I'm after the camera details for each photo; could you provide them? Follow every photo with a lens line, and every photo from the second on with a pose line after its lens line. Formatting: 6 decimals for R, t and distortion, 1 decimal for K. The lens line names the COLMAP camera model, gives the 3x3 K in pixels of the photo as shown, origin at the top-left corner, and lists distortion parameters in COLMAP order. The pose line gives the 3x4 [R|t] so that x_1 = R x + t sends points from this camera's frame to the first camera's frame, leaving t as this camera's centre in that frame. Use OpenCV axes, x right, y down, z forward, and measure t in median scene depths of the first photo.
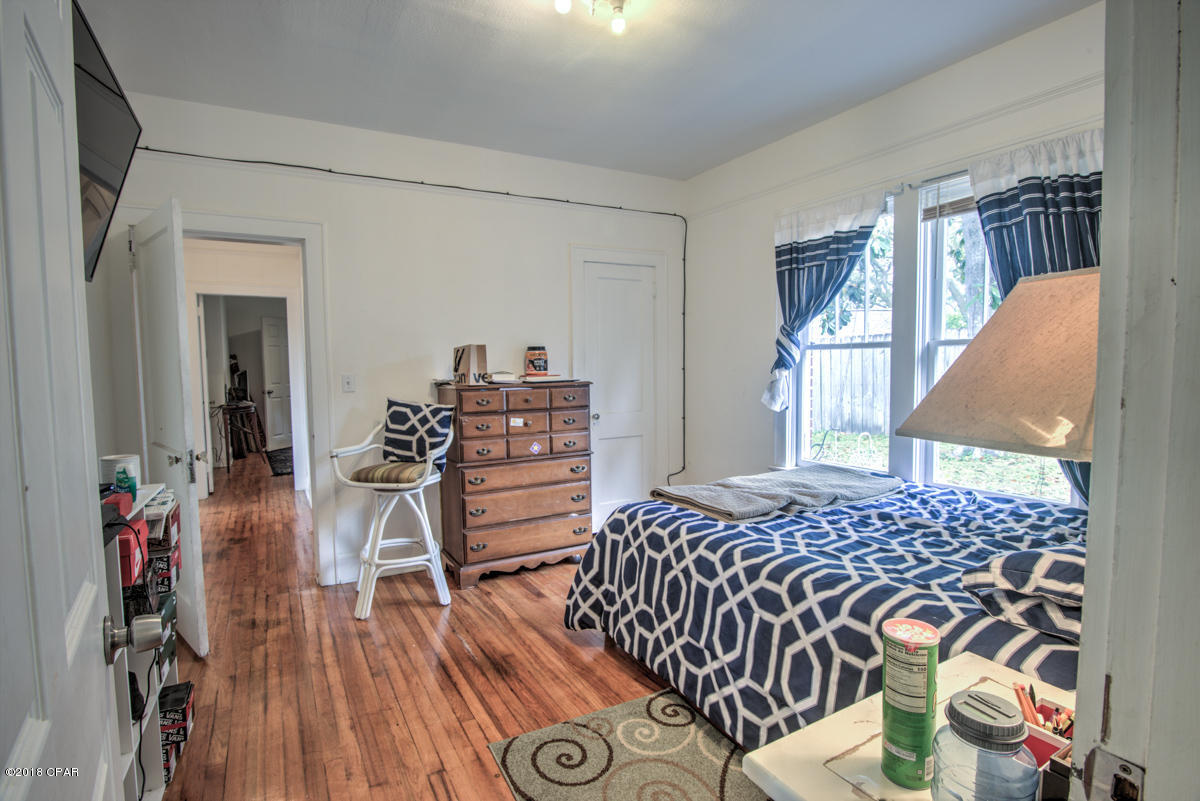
lens RADIAL K [[584.7, 0, 597.8], [0, 584.7, 398.6], [0, 0, 1]] dist [-0.019341, -0.000544]
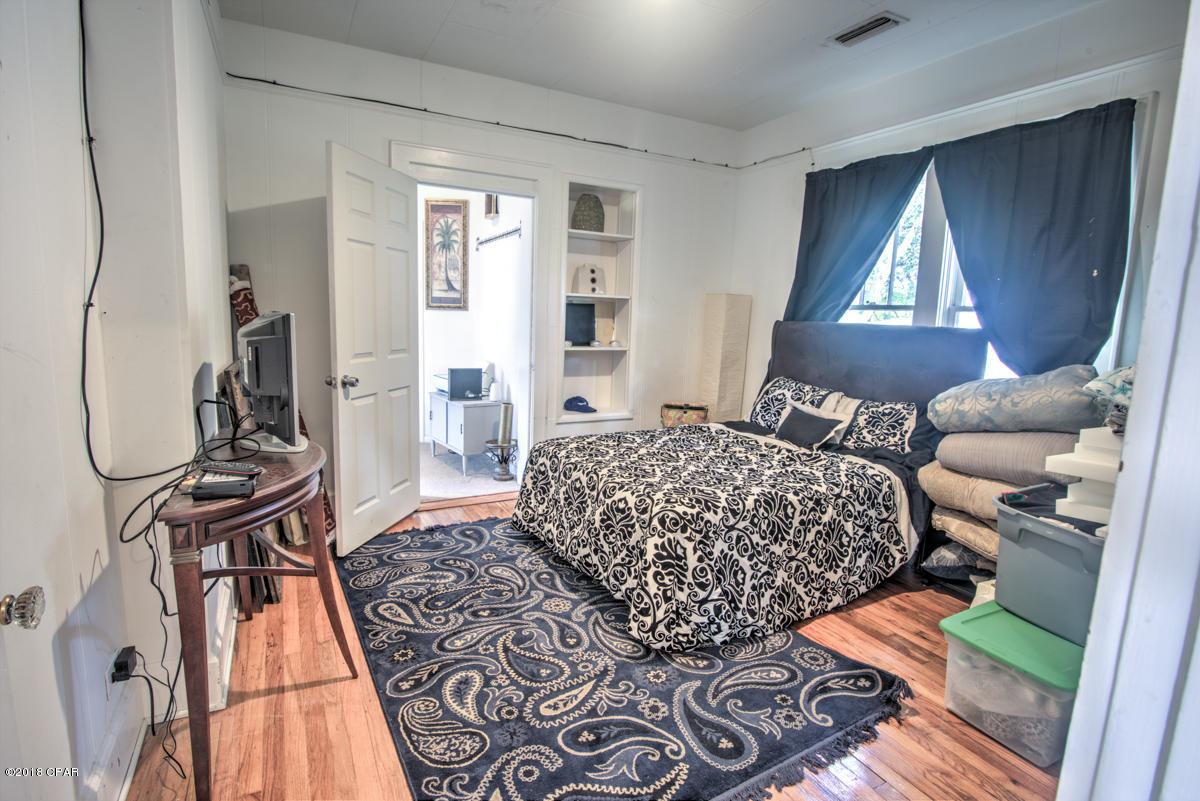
lens RADIAL K [[584.7, 0, 597.8], [0, 584.7, 398.6], [0, 0, 1]] dist [-0.019341, -0.000544]
pose [[0.998409, 0.038232, -0.041439, -0.235966], [-0.035610, 0.997425, 0.062260, -0.016541], [0.043713, -0.060685, 0.997199, 0.387459]]
